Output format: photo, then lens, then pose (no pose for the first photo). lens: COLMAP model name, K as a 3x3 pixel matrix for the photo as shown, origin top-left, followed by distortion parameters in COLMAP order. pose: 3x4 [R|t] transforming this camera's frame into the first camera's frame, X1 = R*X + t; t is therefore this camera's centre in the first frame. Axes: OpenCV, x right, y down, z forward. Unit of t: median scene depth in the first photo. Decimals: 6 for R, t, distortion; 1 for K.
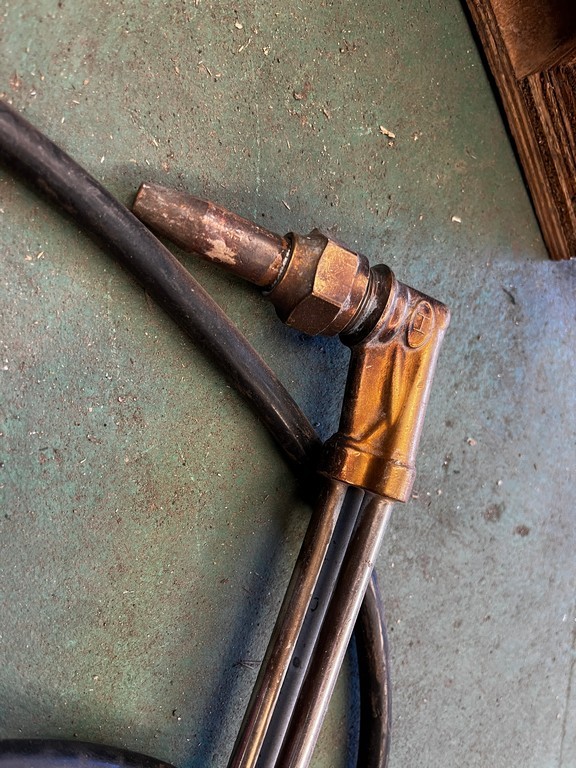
lens RADIAL K [[580.6, 0, 288.0], [0, 580.6, 384.0], [0, 0, 1]] dist [0.052863, -0.096889]
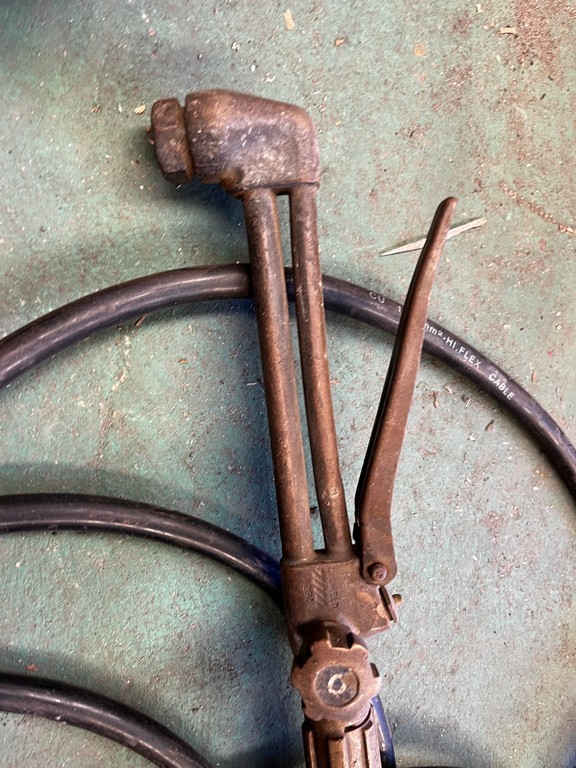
lens RADIAL K [[580.6, 0, 288.0], [0, 580.6, 384.0], [0, 0, 1]] dist [0.052863, -0.096889]
pose [[0.962230, 0.193626, -0.191370, -0.811009], [-0.224496, 0.961995, -0.155456, -0.099083], [0.153997, 0.192546, 0.969129, -0.880661]]
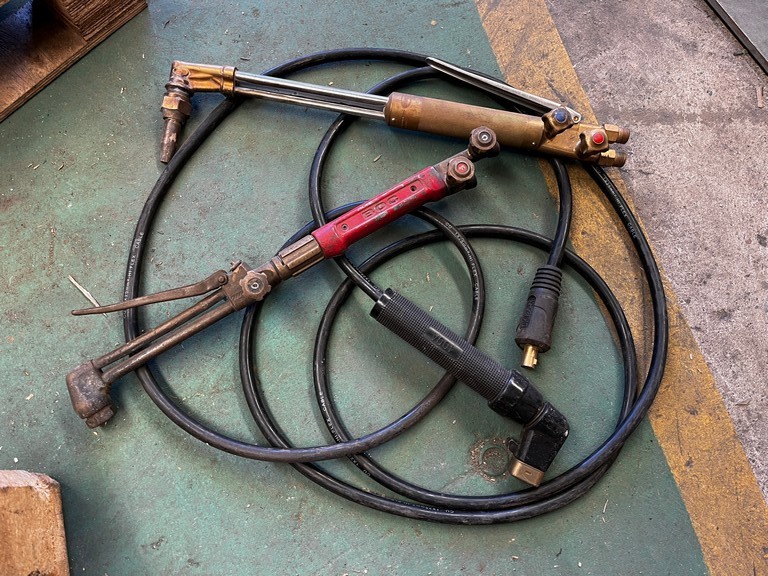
lens RADIAL K [[584.2, 0, 384.0], [0, 584.2, 288.0], [0, 0, 1]] dist [0.064792, -0.101450]
pose [[-0.166555, -0.933063, -0.318829, -0.034892], [0.984958, -0.172524, -0.009643, 0.844953], [-0.046008, -0.315640, 0.947763, -2.550409]]
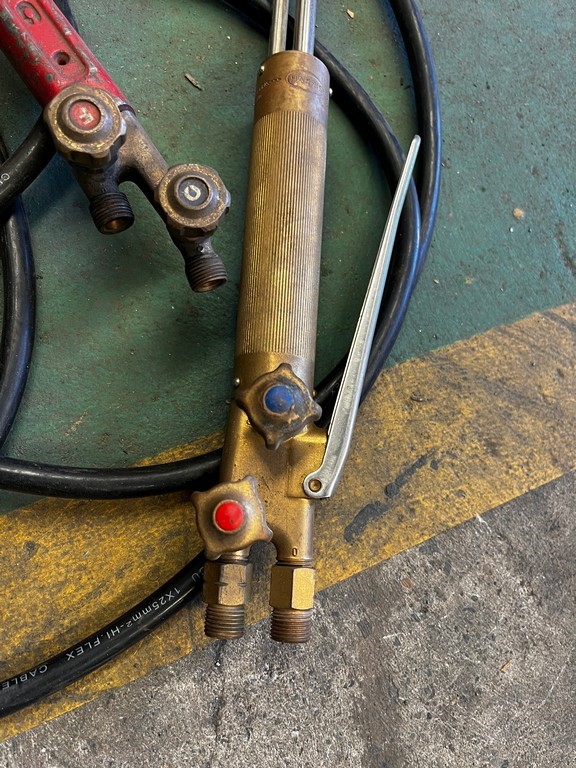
lens RADIAL K [[584.2, 0, 287.0], [0, 584.2, 395.1], [0, 0, 1]] dist [0.064792, -0.101450]
pose [[0.894477, -0.338582, -0.292016, -0.005069], [0.271360, 0.930168, -0.247290, 2.176768], [0.355352, 0.141954, 0.923891, -0.323242]]
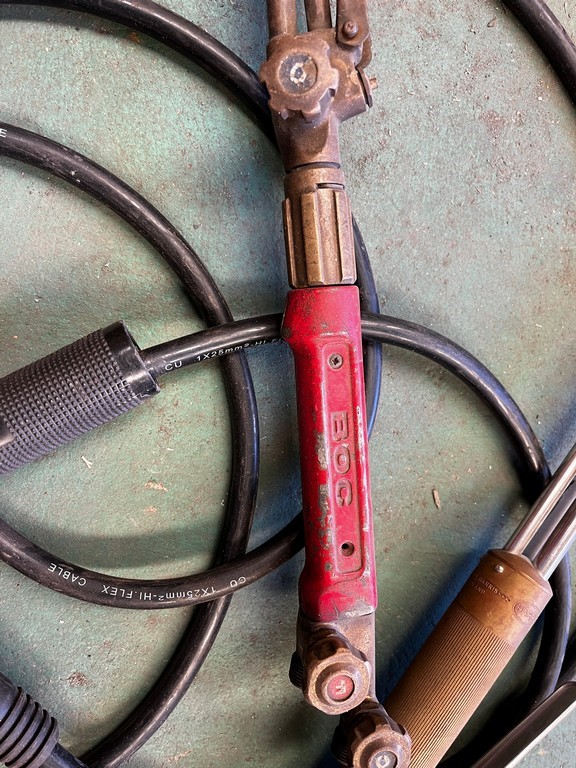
lens RADIAL K [[580.6, 0, 288.0], [0, 580.6, 384.0], [0, 0, 1]] dist [0.052863, -0.096889]
pose [[0.918609, 0.238915, -0.314764, -0.361220], [-0.279872, 0.955677, -0.091394, 0.862361], [0.278977, 0.172049, 0.944760, -0.770698]]
